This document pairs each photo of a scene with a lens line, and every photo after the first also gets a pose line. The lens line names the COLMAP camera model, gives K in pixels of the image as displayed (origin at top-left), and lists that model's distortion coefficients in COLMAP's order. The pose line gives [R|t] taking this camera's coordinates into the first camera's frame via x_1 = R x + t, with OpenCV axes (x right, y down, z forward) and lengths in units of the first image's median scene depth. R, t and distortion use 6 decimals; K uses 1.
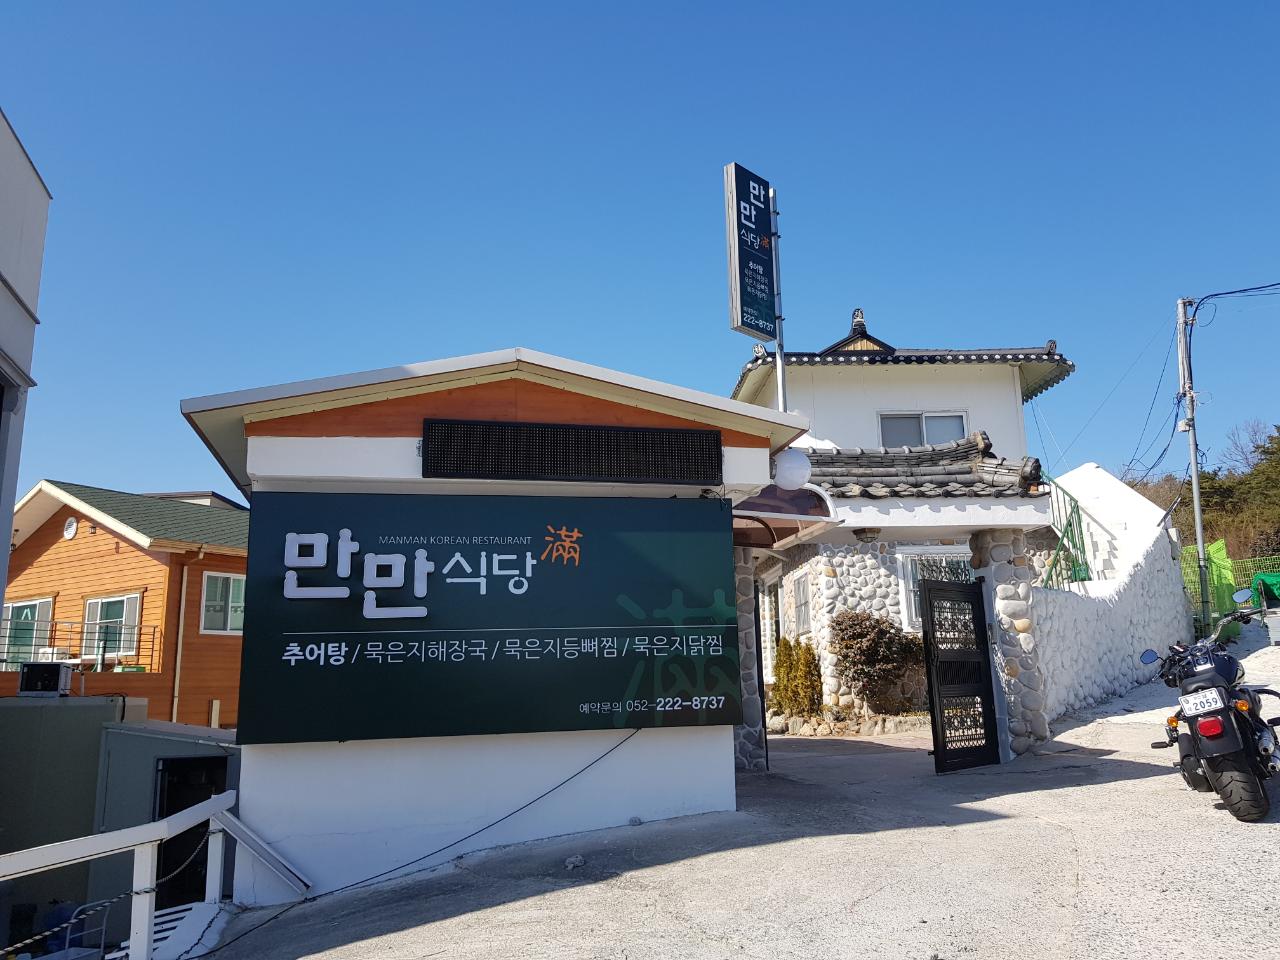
lens RADIAL K [[1003.1, 0, 646.4], [0, 1003.1, 484.1], [0, 0, 1]] dist [0.026851, -0.020303]
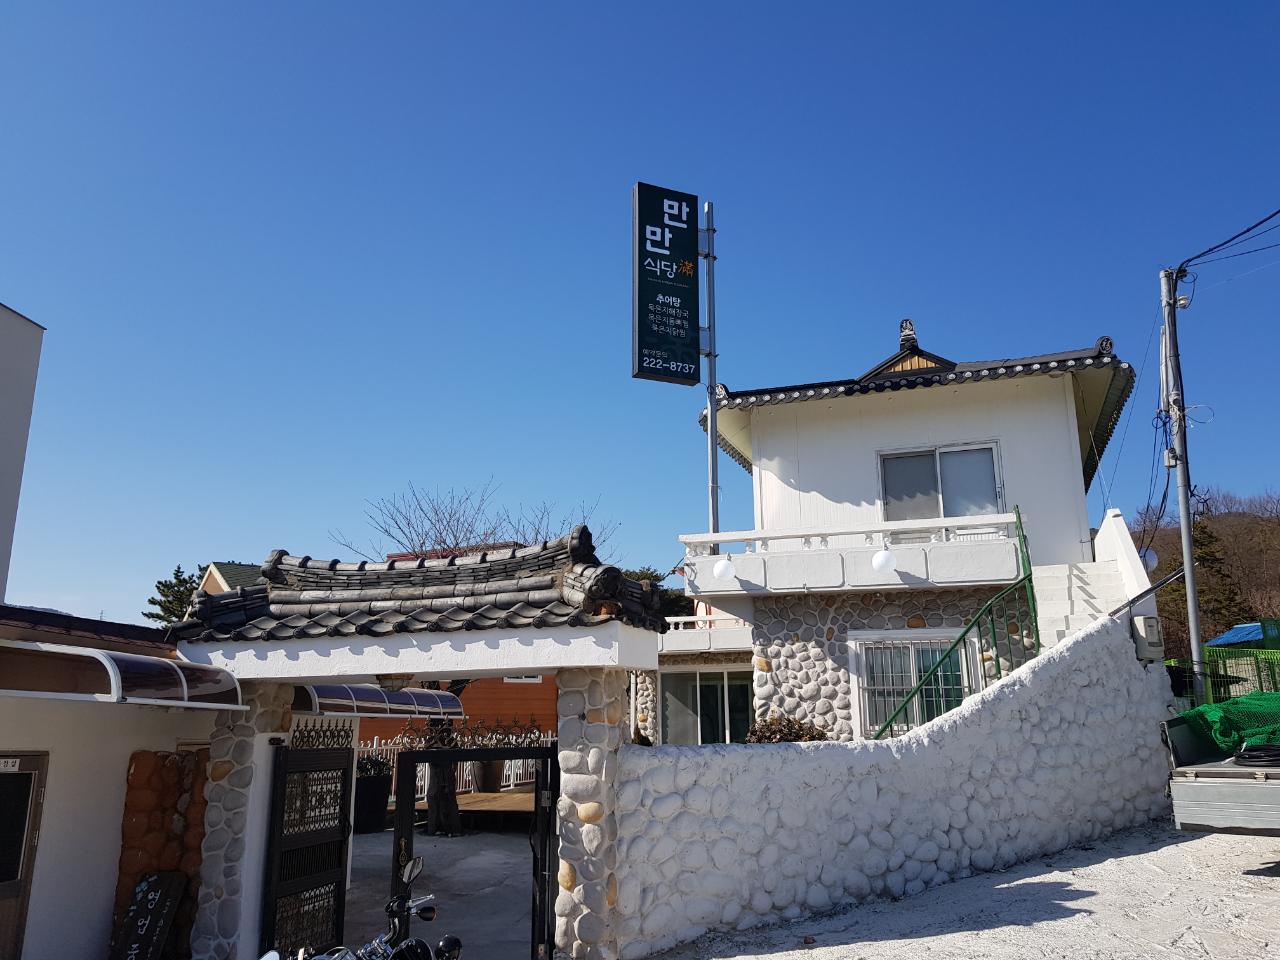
lens RADIAL K [[1003.1, 0, 637.6], [0, 1003.1, 475.9], [0, 0, 1]] dist [0.026851, -0.020303]
pose [[0.925052, -0.072573, -0.372842, 0.399495], [0.060803, 0.997212, -0.043248, -0.034187], [0.374942, 0.017337, 0.926886, 0.215940]]
